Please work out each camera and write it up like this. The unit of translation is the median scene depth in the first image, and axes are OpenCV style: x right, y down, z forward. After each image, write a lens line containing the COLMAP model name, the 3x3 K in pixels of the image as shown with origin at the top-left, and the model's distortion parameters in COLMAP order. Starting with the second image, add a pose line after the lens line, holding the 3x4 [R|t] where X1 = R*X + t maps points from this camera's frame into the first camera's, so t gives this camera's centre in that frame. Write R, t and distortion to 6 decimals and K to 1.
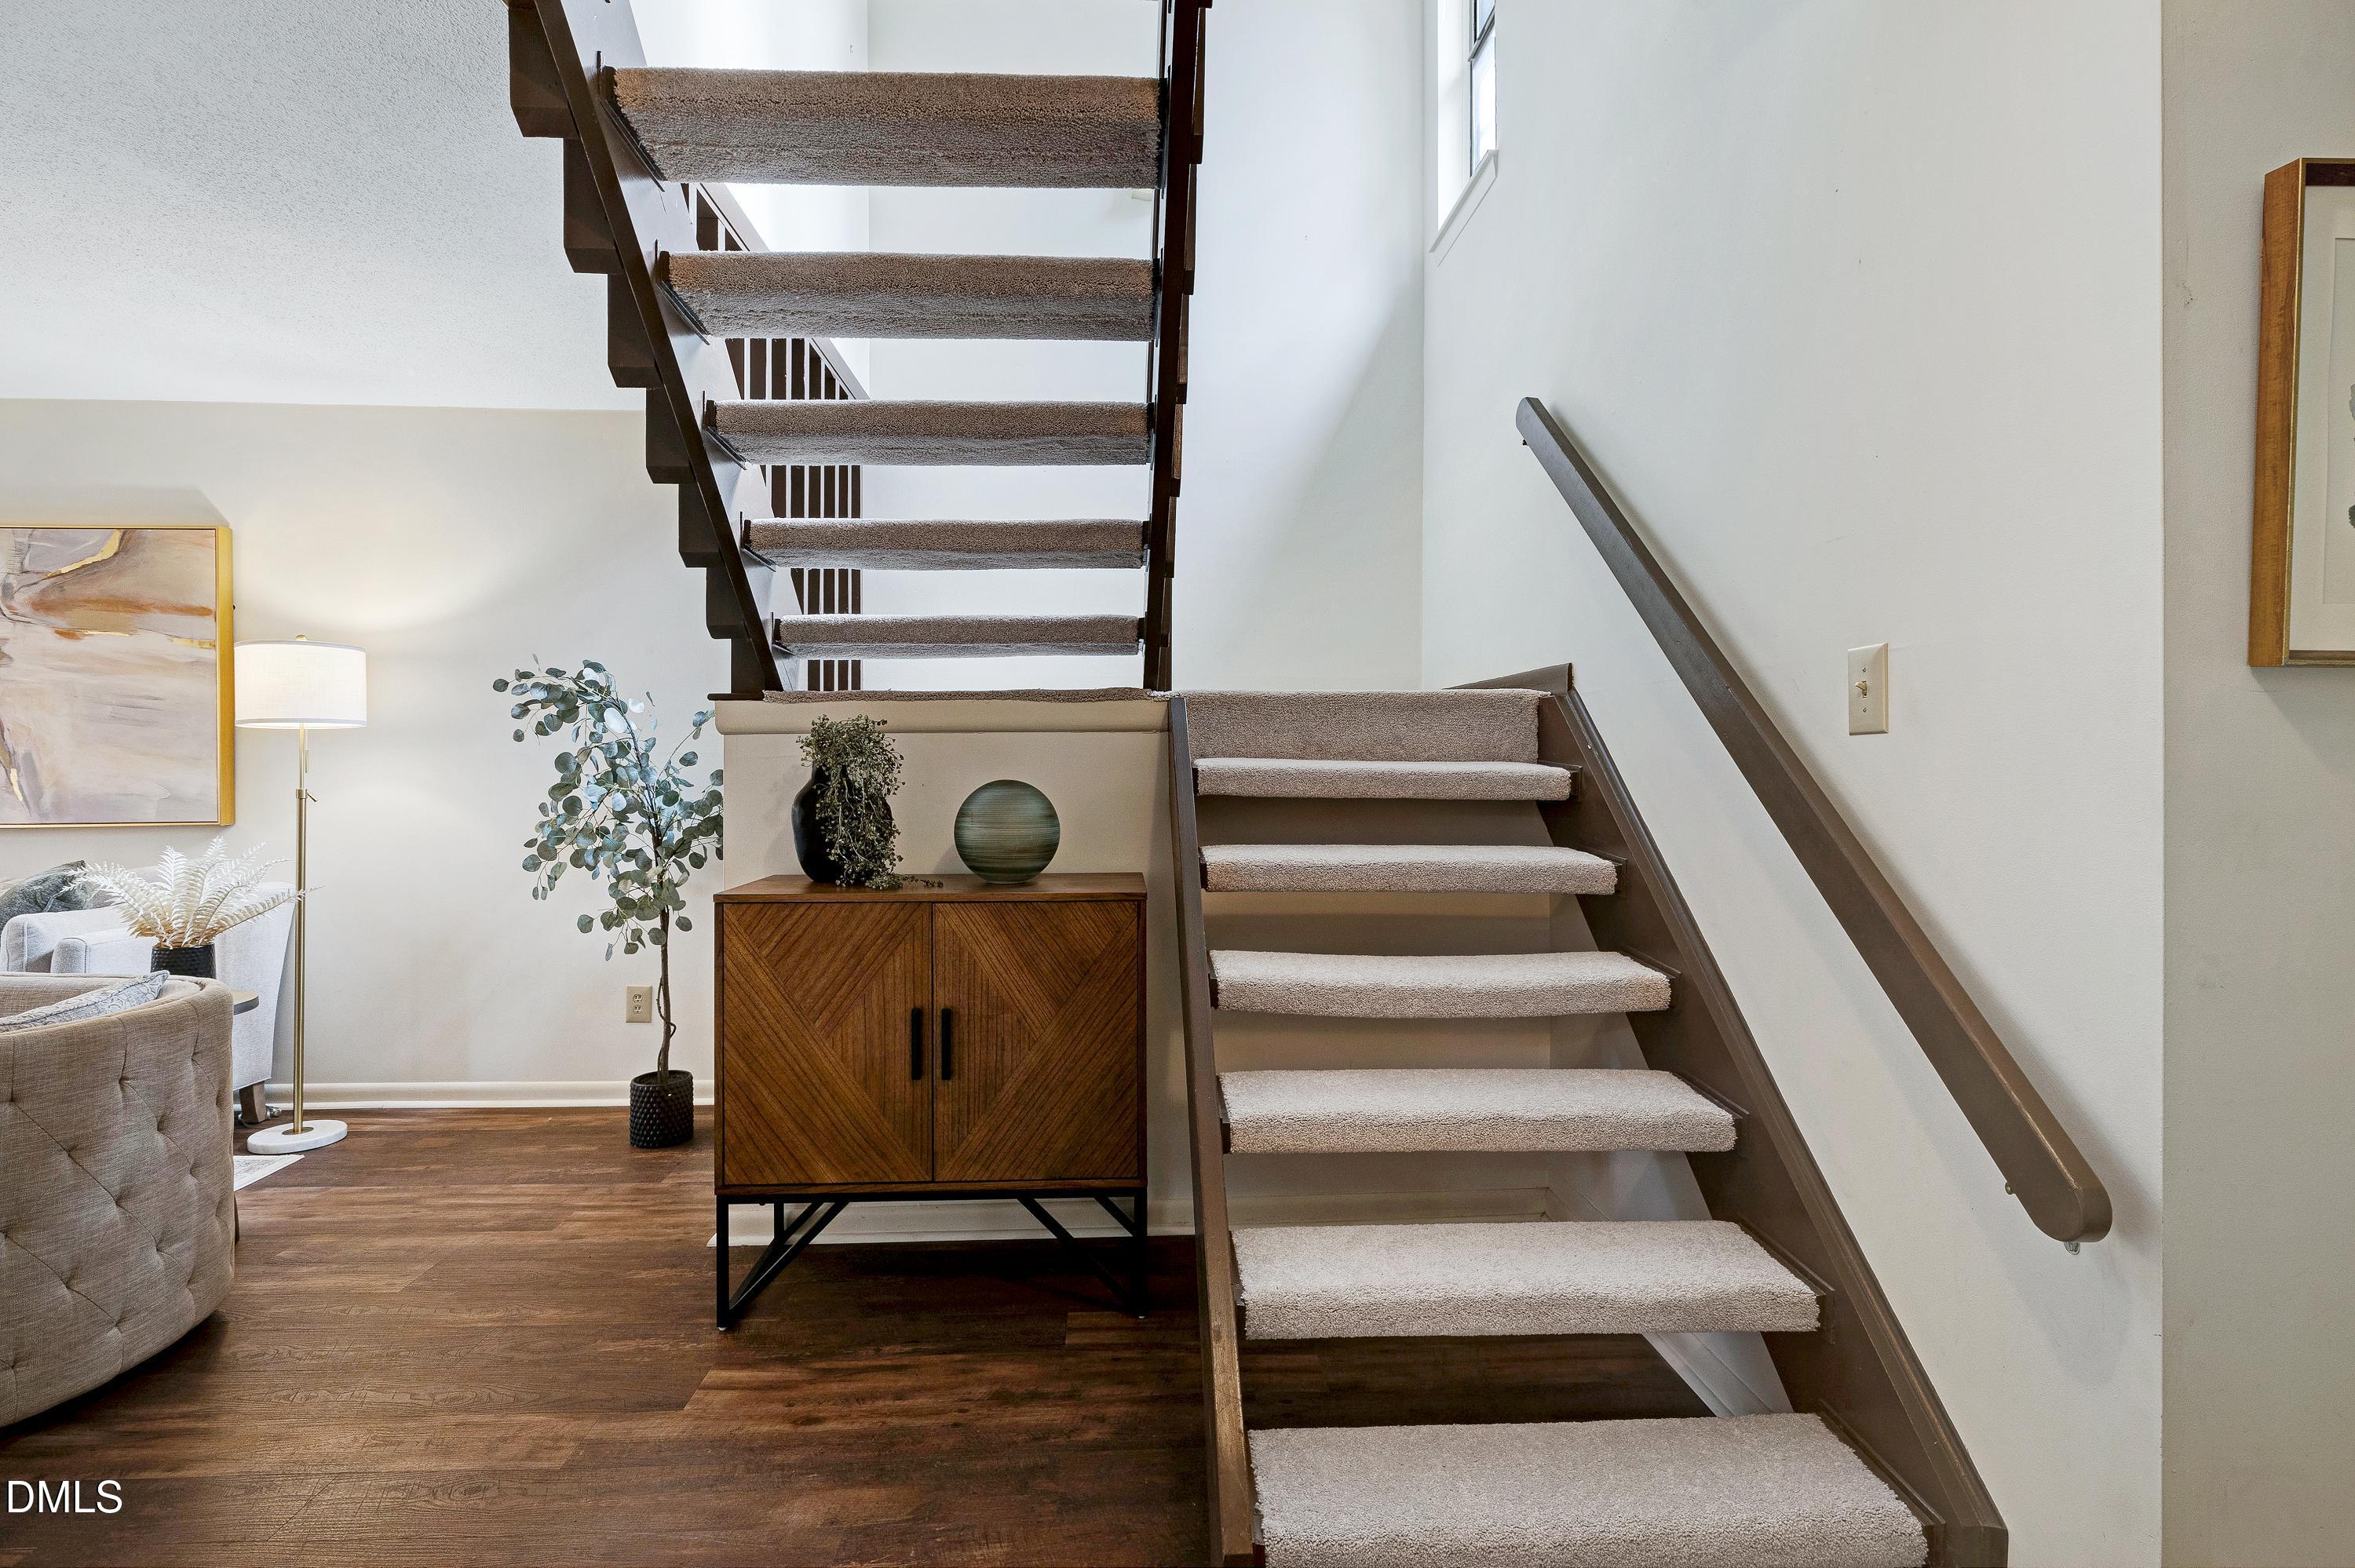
lens RADIAL K [[1144.8, 0, 1169.8], [0, 1144.8, 769.0], [0, 0, 1]] dist [-0.001099, 0.000625]
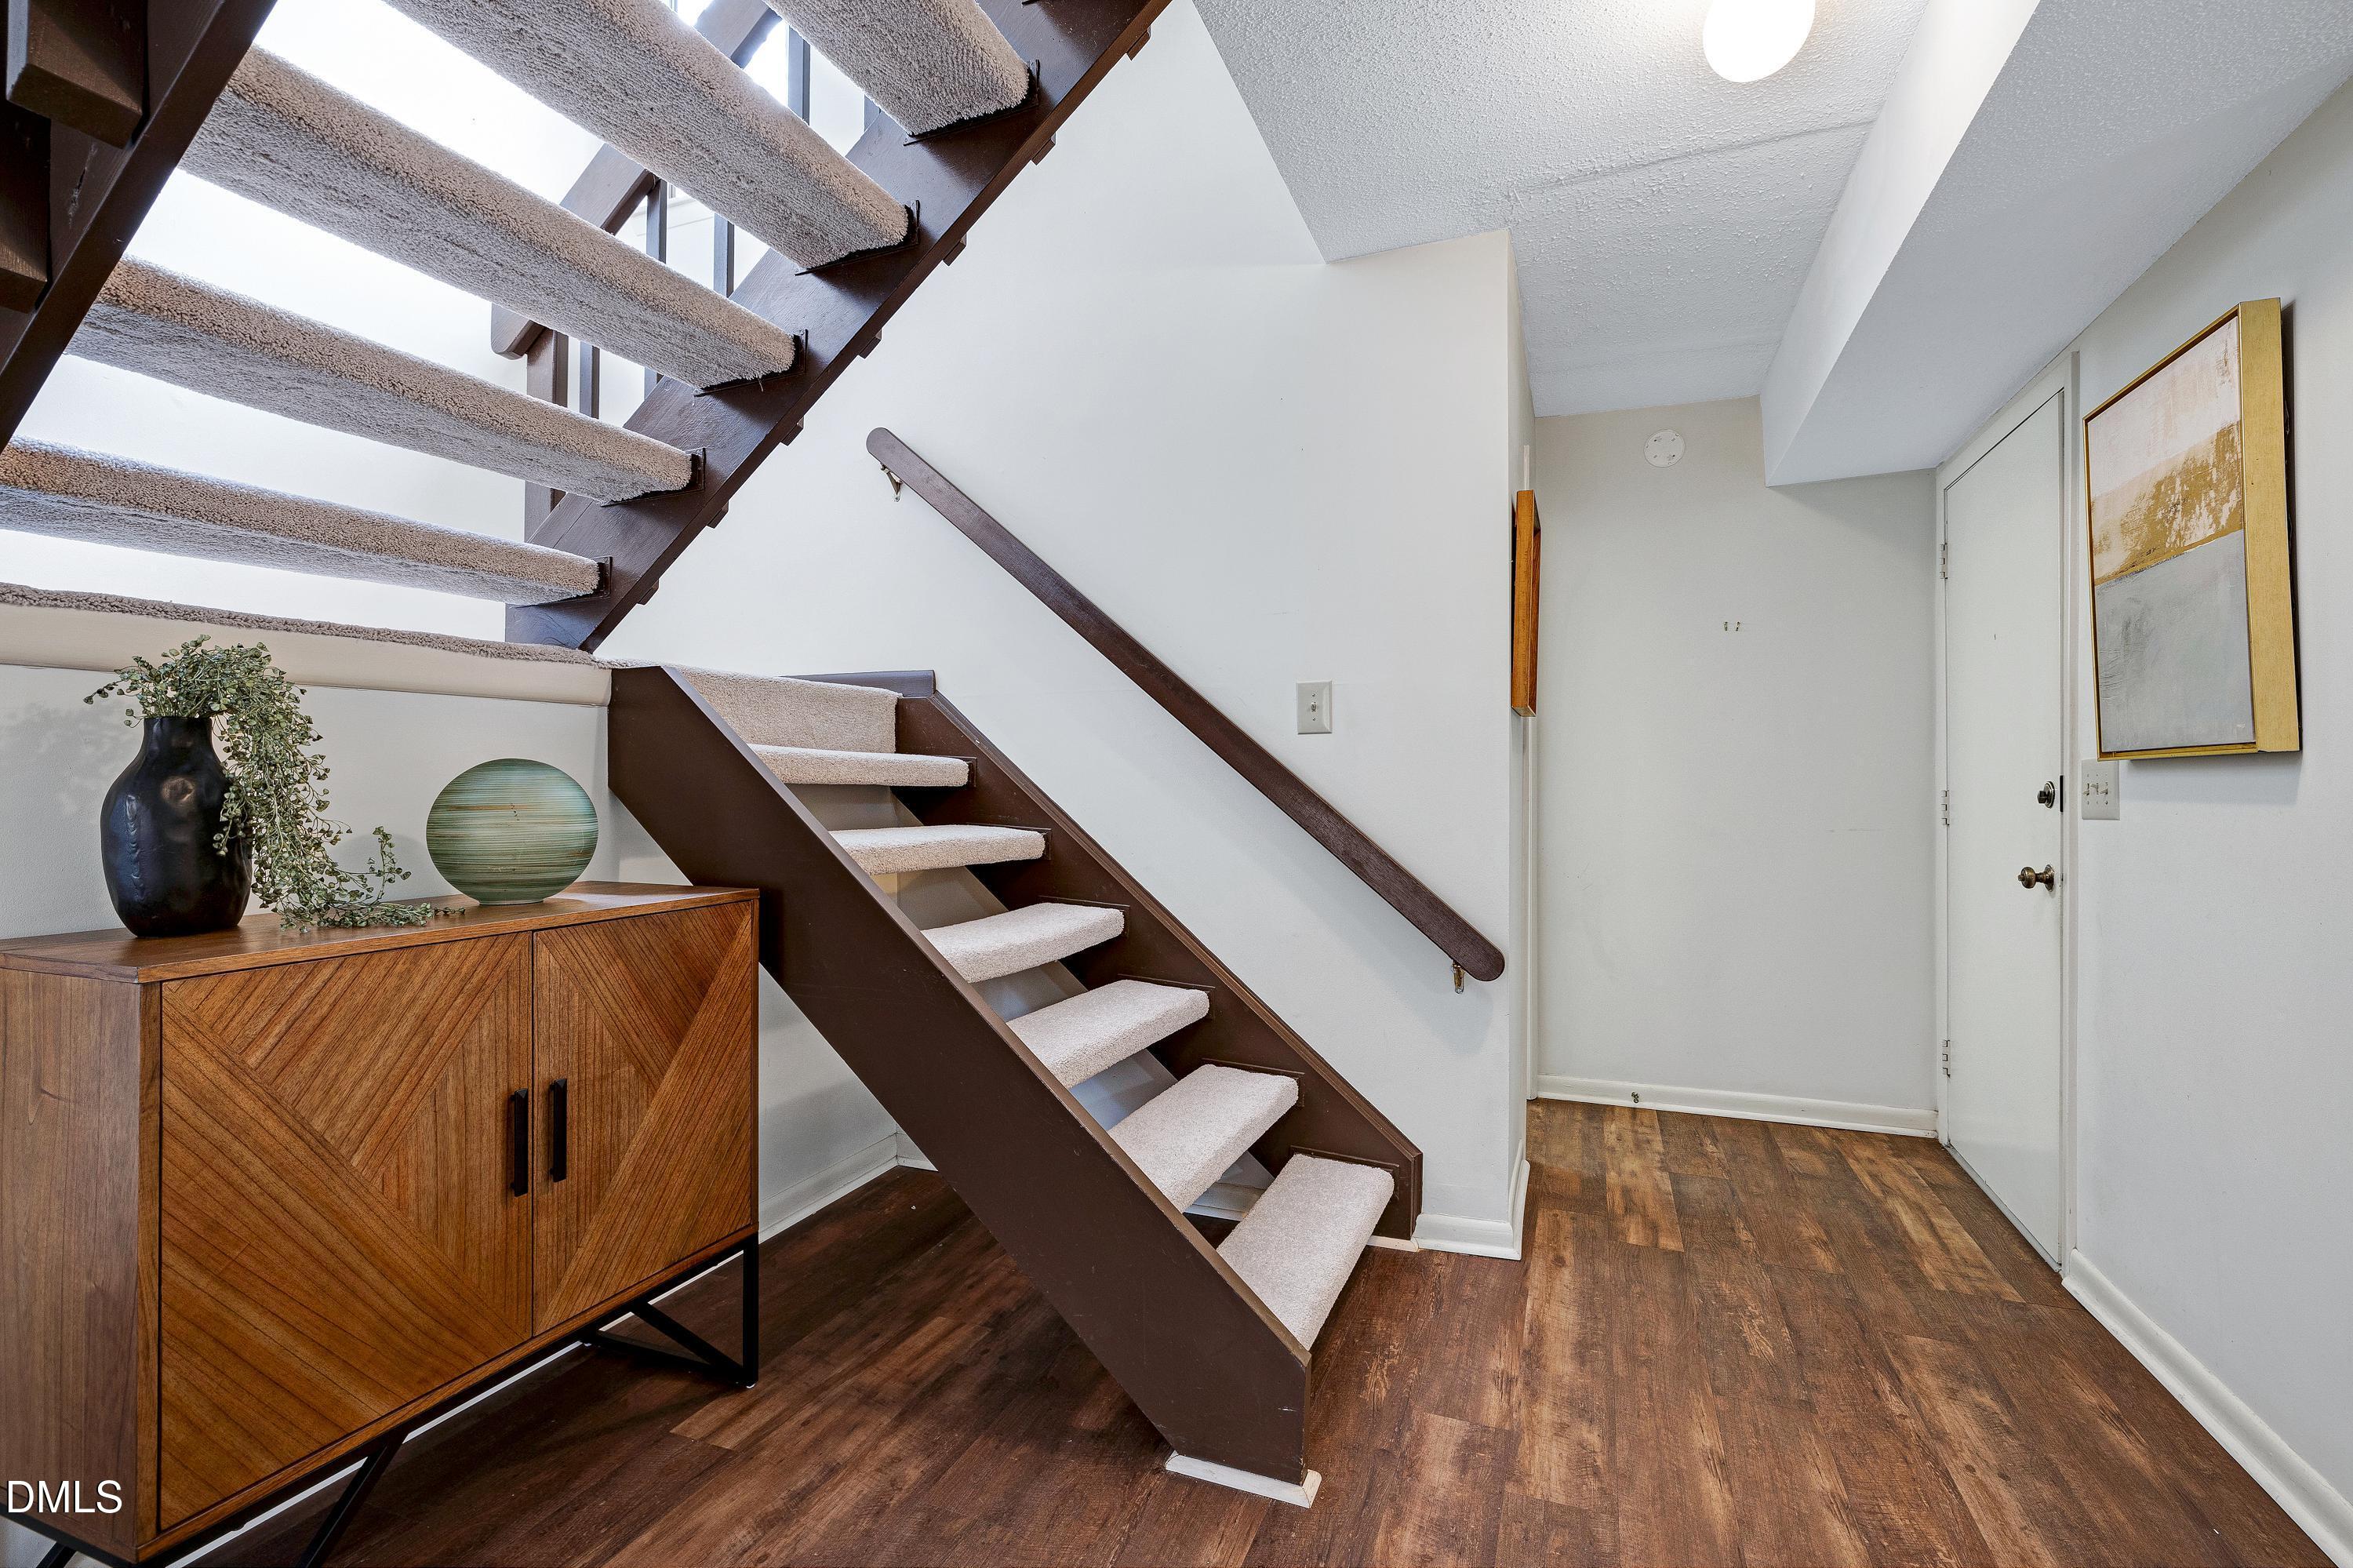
lens RADIAL K [[1066.9, 0, 1169.0], [0, 1066.9, 779.2], [0, 0, 1]] dist [-0.002243, -0.000377]
pose [[0.413178, 0.004146, 0.910641, -0.583908], [0.006072, 0.999955, -0.007308, 0.029769], [-0.910630, 0.008549, 0.413134, 0.355455]]
